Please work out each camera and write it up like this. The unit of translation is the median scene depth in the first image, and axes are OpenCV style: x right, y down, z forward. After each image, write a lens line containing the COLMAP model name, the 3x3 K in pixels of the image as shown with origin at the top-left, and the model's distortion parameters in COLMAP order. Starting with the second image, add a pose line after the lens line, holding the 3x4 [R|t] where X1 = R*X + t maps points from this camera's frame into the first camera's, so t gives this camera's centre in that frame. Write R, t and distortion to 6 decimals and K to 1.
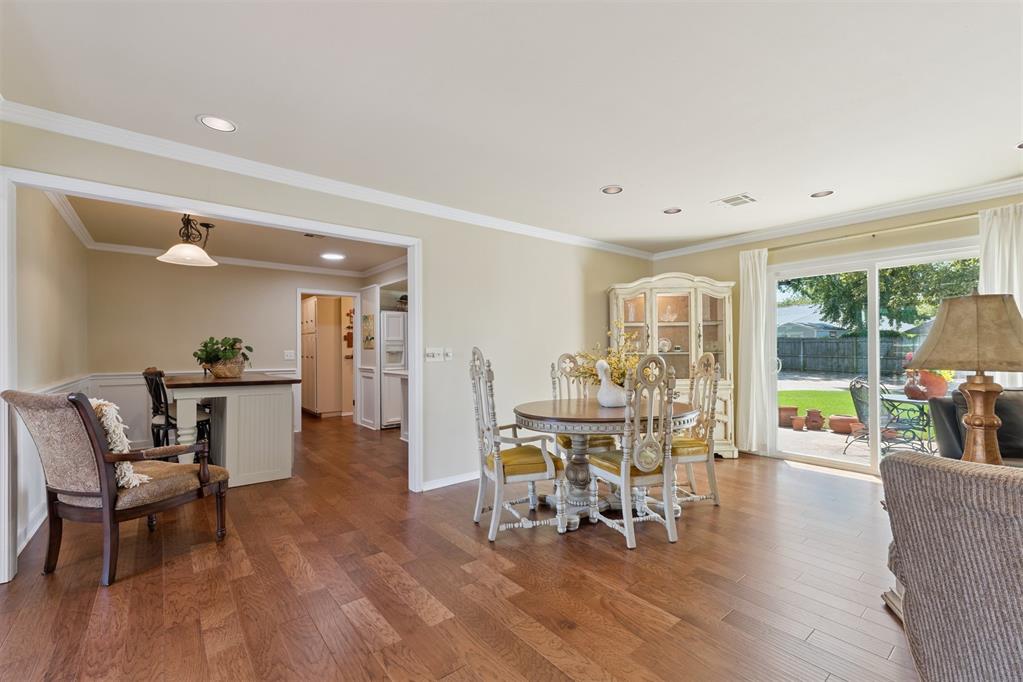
lens RADIAL K [[430.0, 0, 517.0], [0, 430.0, 348.7], [0, 0, 1]] dist [0.001461, 0.000267]
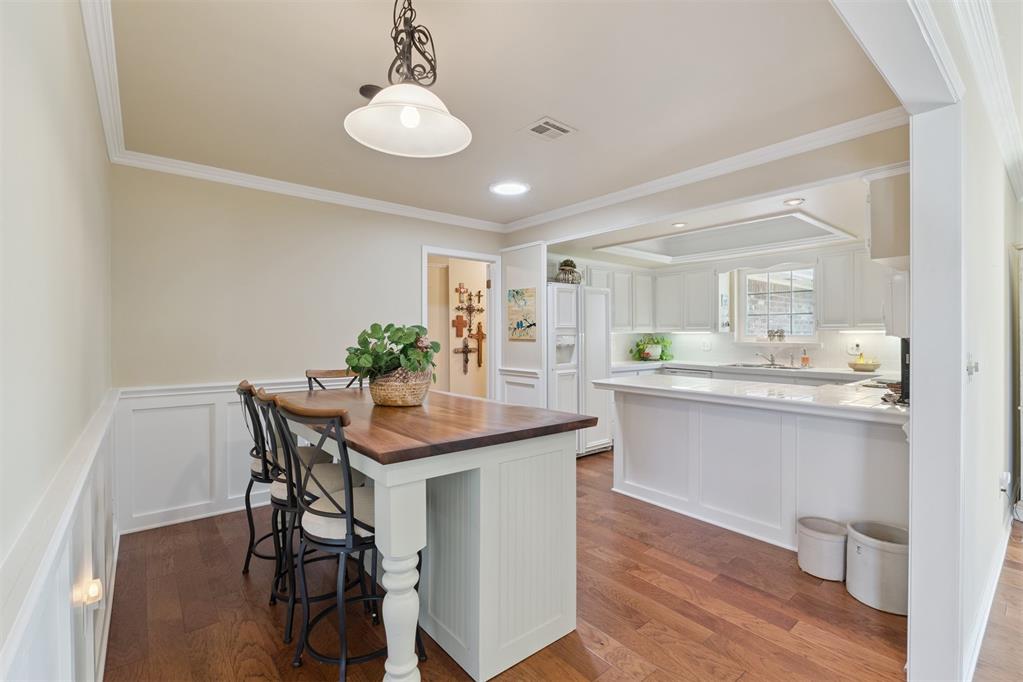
lens RADIAL K [[453.2, 0, 517.9], [0, 453.2, 336.5], [0, 0, 1]] dist [-0.011005, -0.000268]
pose [[0.999957, 0.004488, 0.008130, -0.415083], [-0.004534, 0.999974, 0.005637, -0.011462], [-0.008105, -0.005673, 0.999951, 0.362565]]
